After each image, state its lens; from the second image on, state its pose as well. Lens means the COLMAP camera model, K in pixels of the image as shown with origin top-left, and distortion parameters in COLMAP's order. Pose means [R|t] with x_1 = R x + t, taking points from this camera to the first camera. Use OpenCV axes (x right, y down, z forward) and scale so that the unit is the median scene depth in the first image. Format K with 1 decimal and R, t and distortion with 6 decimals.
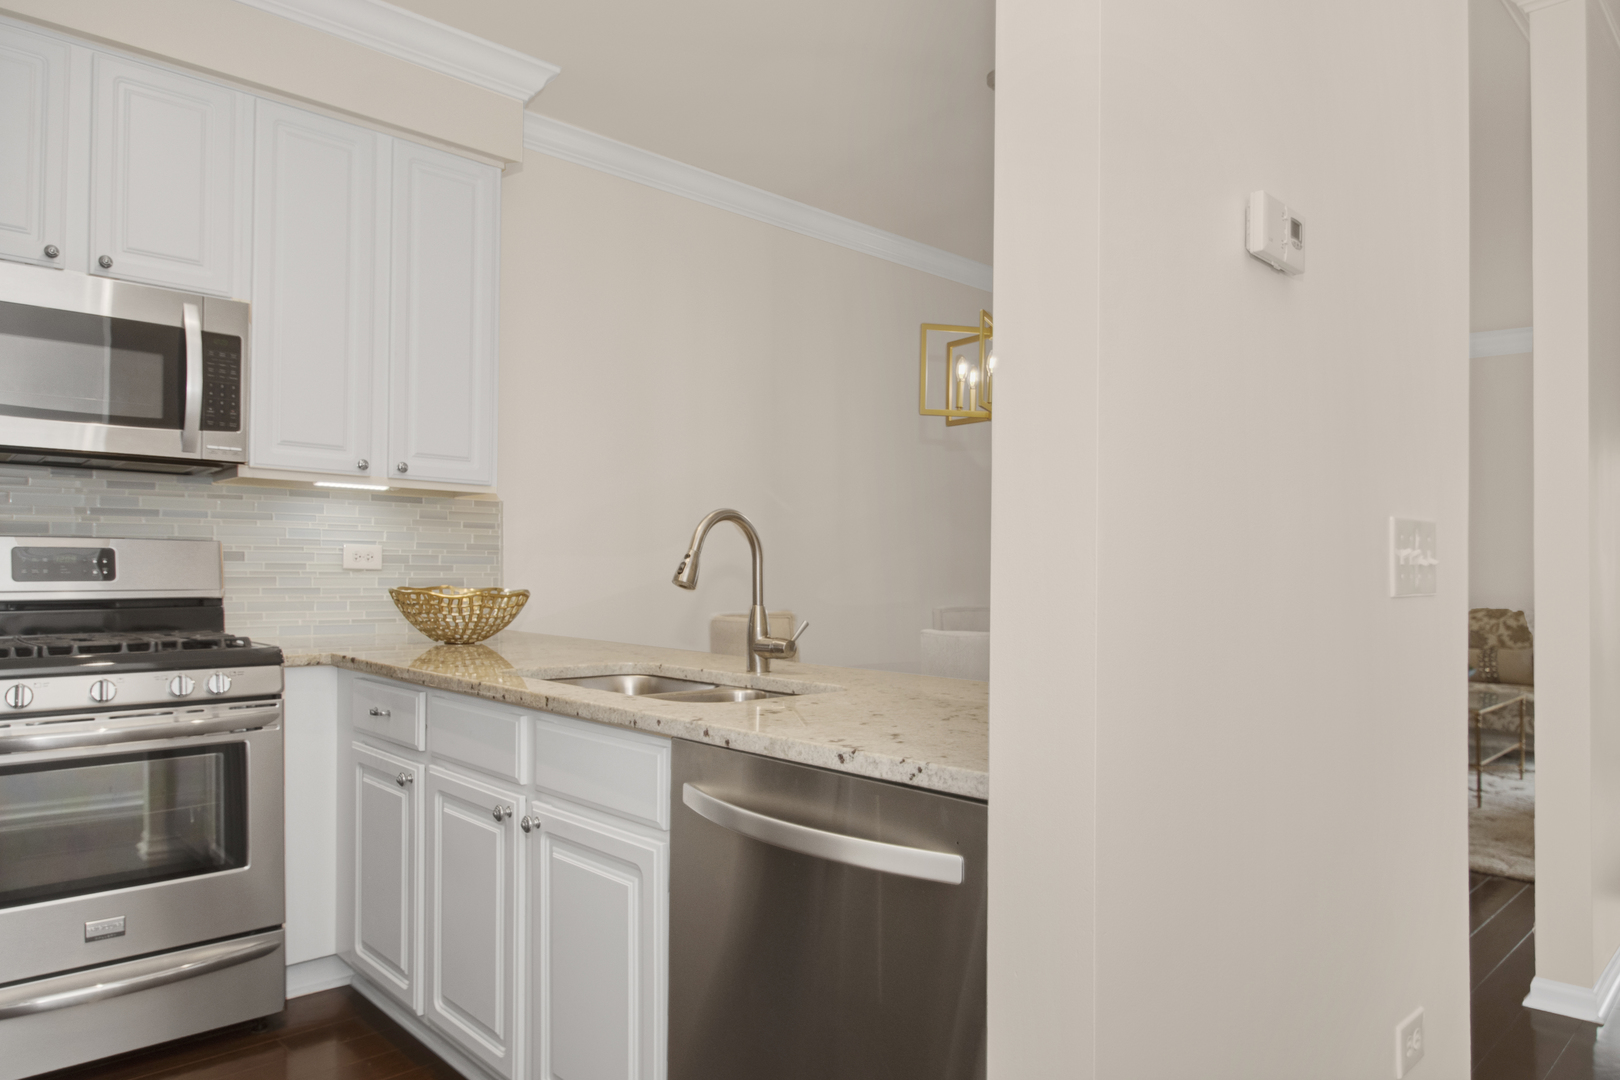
lens RADIAL K [[1062.5, 0, 804.0], [0, 1062.5, 570.2], [0, 0, 1]] dist [-0.006071, 0.000652]
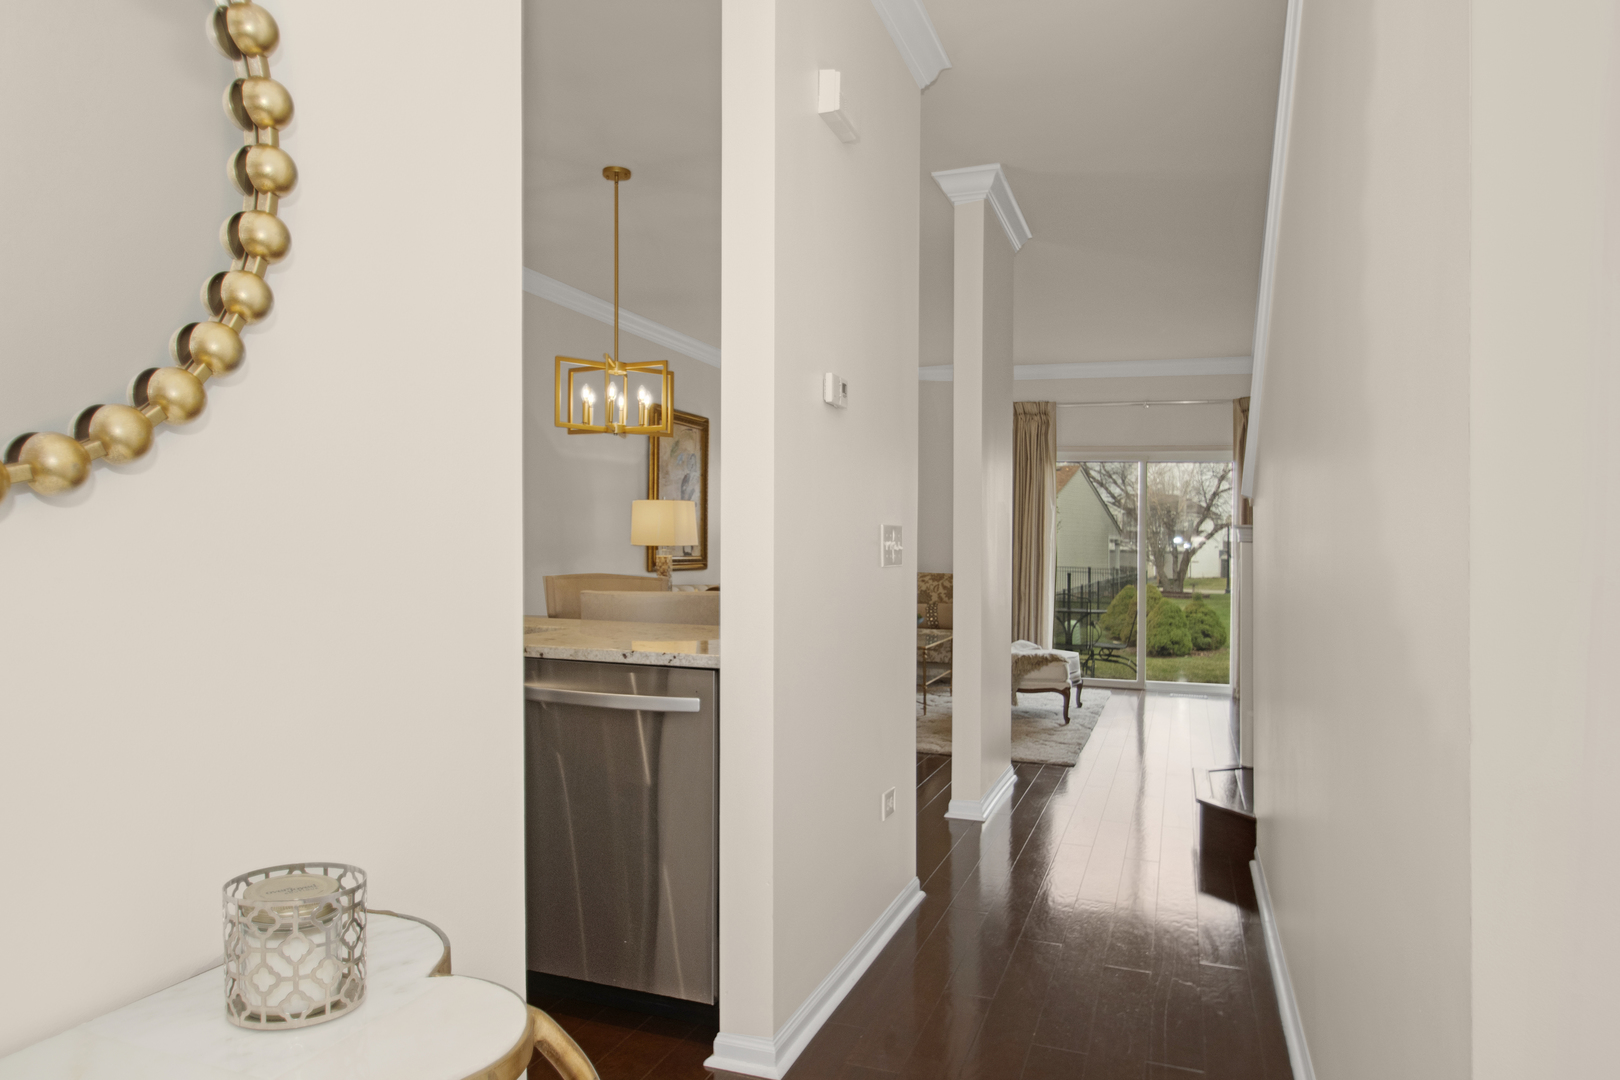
lens RADIAL K [[1042.2, 0, 791.7], [0, 1042.2, 570.4], [0, 0, 1]] dist [-0.013028, 0.000523]
pose [[0.905100, -0.011866, 0.425032, -0.236990], [-0.000789, 0.999562, 0.029585, -0.013095], [-0.425197, -0.027113, 0.904695, -0.383442]]
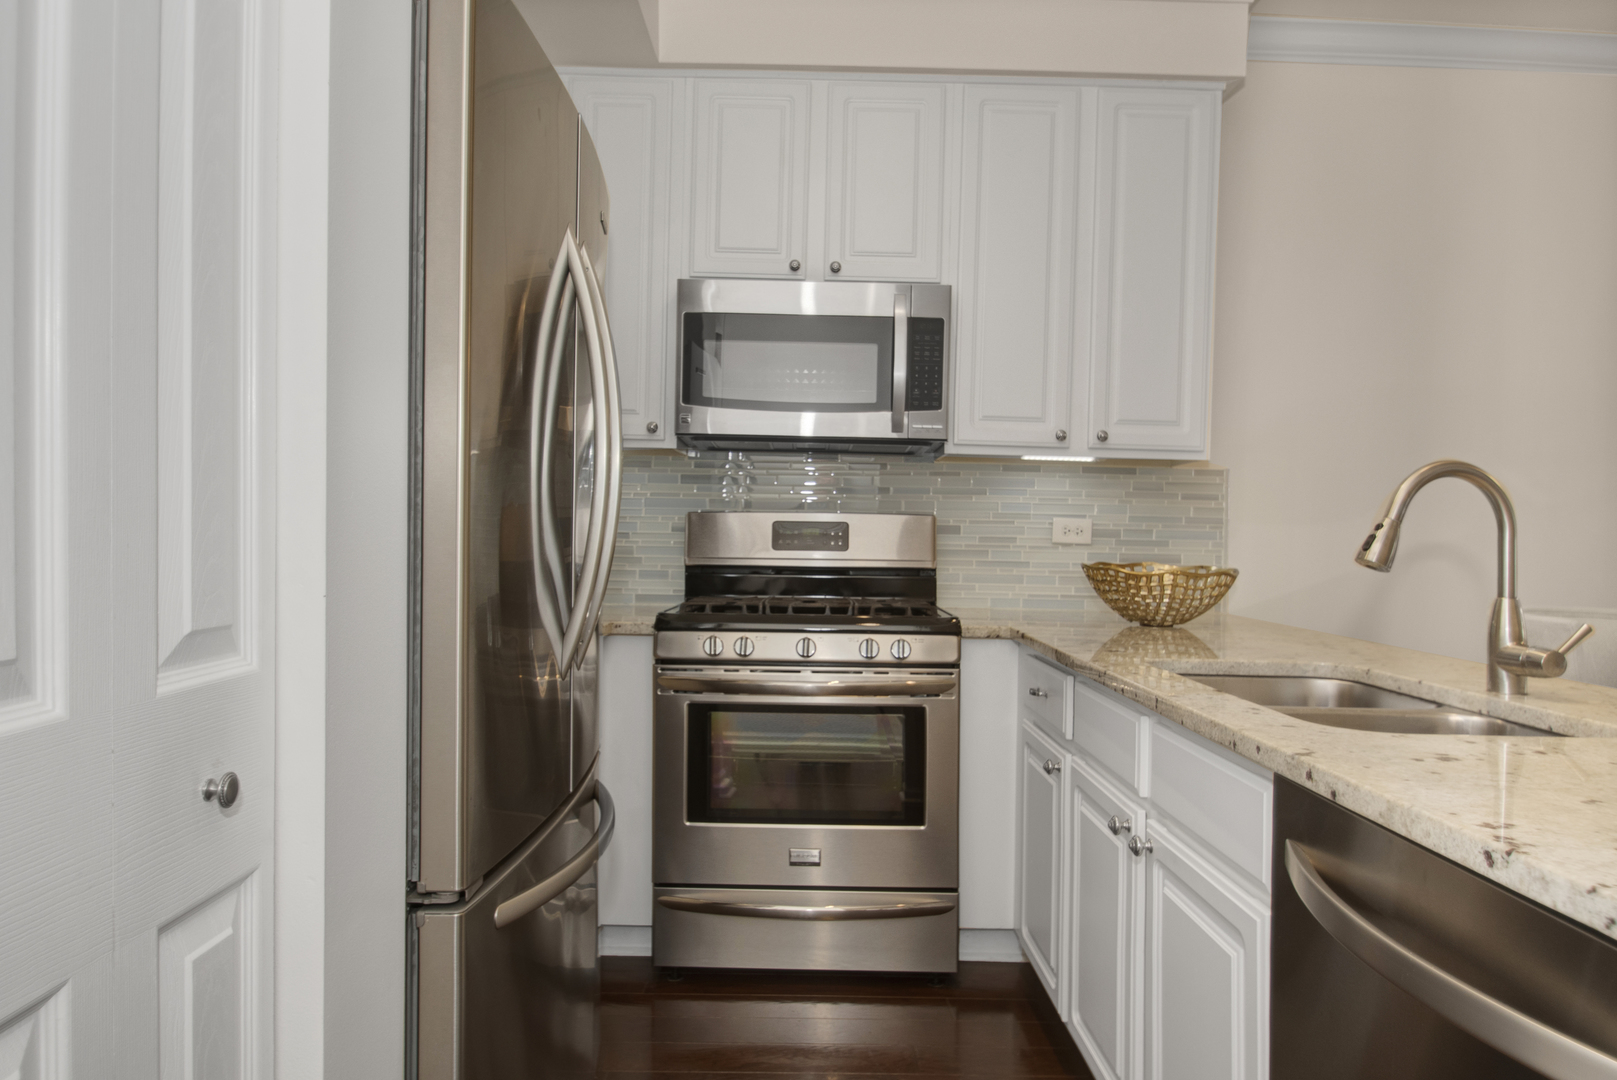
lens RADIAL K [[1040.3, 0, 790.2], [0, 1040.3, 570.4], [0, 0, 1]] dist [-0.013028, 0.000523]
pose [[0.721180, 0.027022, -0.692221, 0.074728], [-0.013309, 0.999595, 0.025154, 0.003671], [0.692620, -0.008928, 0.721247, 0.158805]]
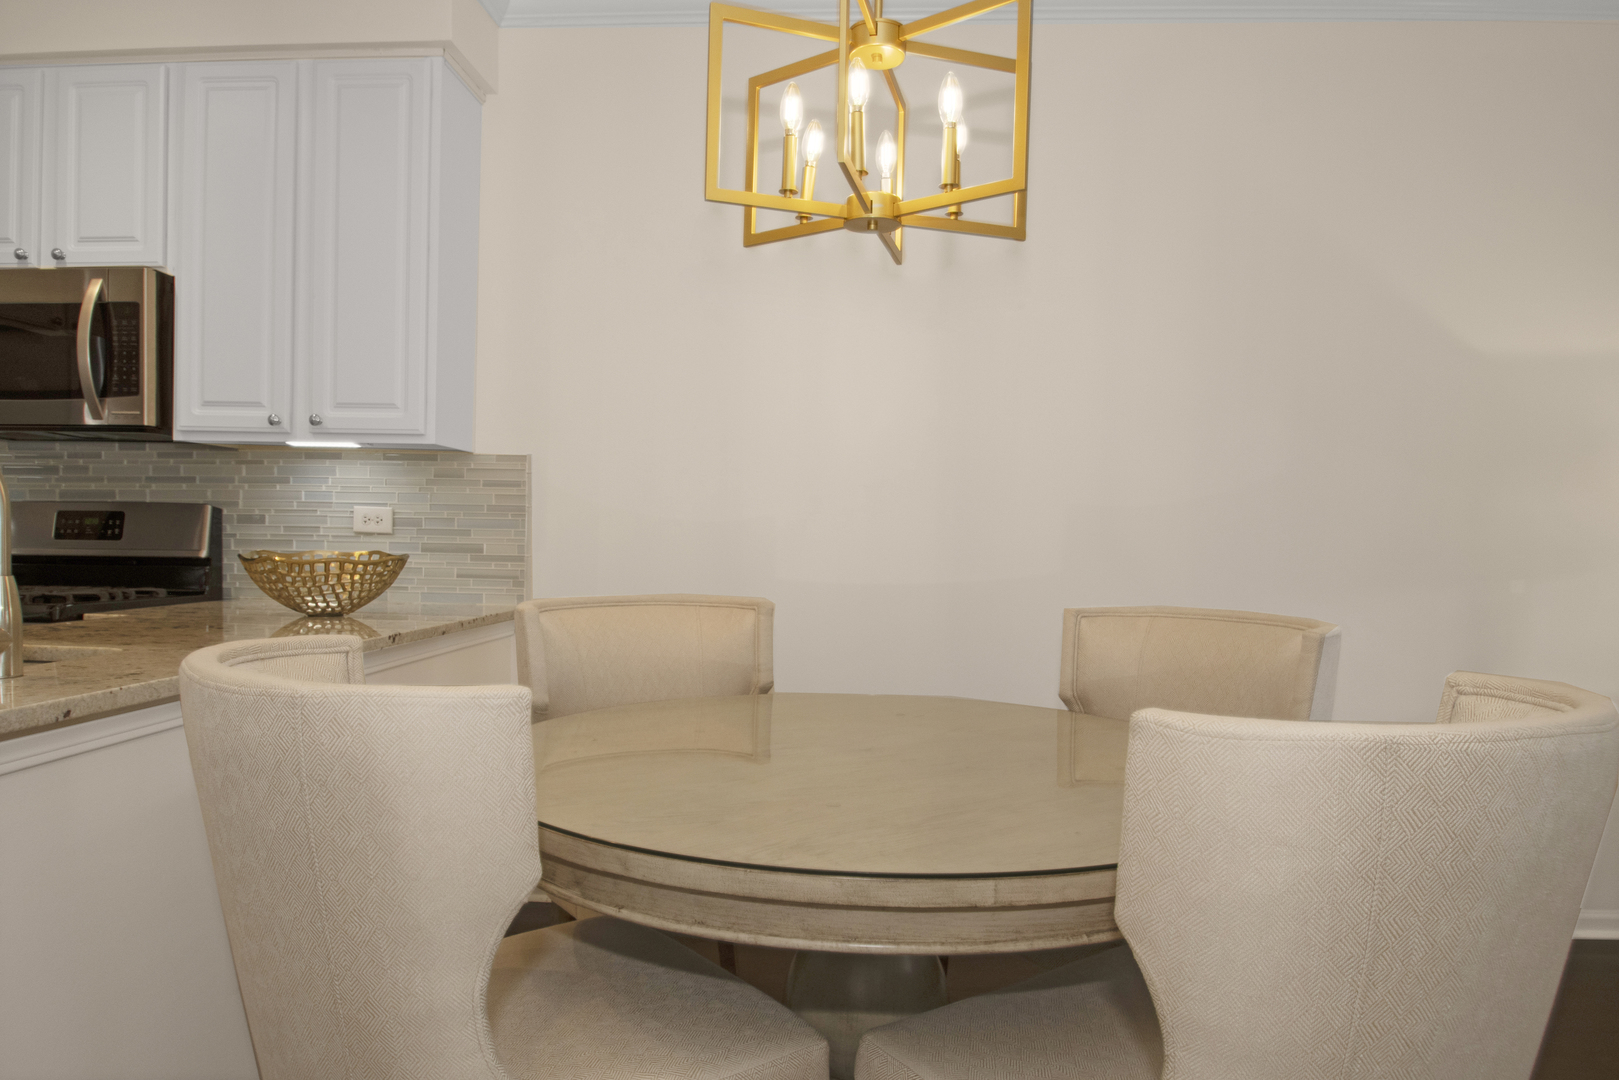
lens RADIAL K [[1041.6, 0, 791.2], [0, 1041.6, 570.4], [0, 0, 1]] dist [-0.013028, 0.000523]
pose [[0.652479, 0.026518, -0.757343, 0.652543], [-0.012203, 0.999626, 0.024488, 0.006545], [0.757709, -0.006736, 0.652558, 0.833009]]
